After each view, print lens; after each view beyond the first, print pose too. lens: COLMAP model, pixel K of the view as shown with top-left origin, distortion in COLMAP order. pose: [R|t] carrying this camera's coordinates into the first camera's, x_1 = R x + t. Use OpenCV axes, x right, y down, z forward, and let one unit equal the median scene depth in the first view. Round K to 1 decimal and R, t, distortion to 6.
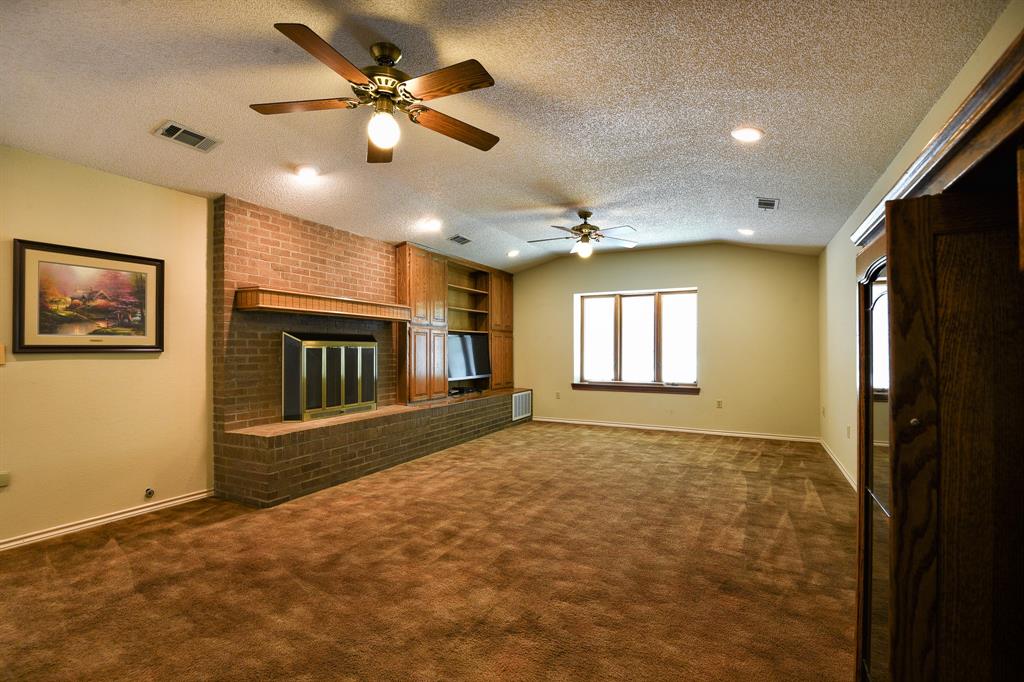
lens RADIAL K [[470.6, 0, 512.4], [0, 470.6, 346.8], [0, 0, 1]] dist [-0.009409, -0.008332]
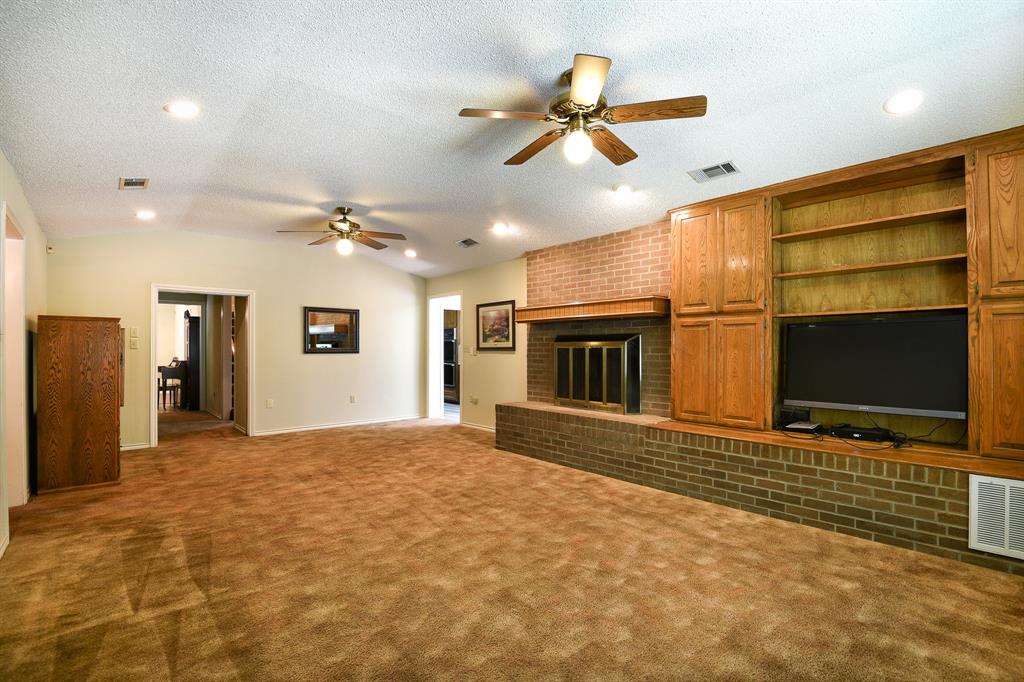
lens RADIAL K [[470.6, 0, 512.1], [0, 470.6, 344.7], [0, 0, 1]] dist [-0.009409, -0.008332]
pose [[-0.374736, -0.008604, -0.927092, 0.812633], [0.004797, 0.999926, -0.011219, 0.007365], [0.927119, -0.008651, -0.374667, 1.427286]]
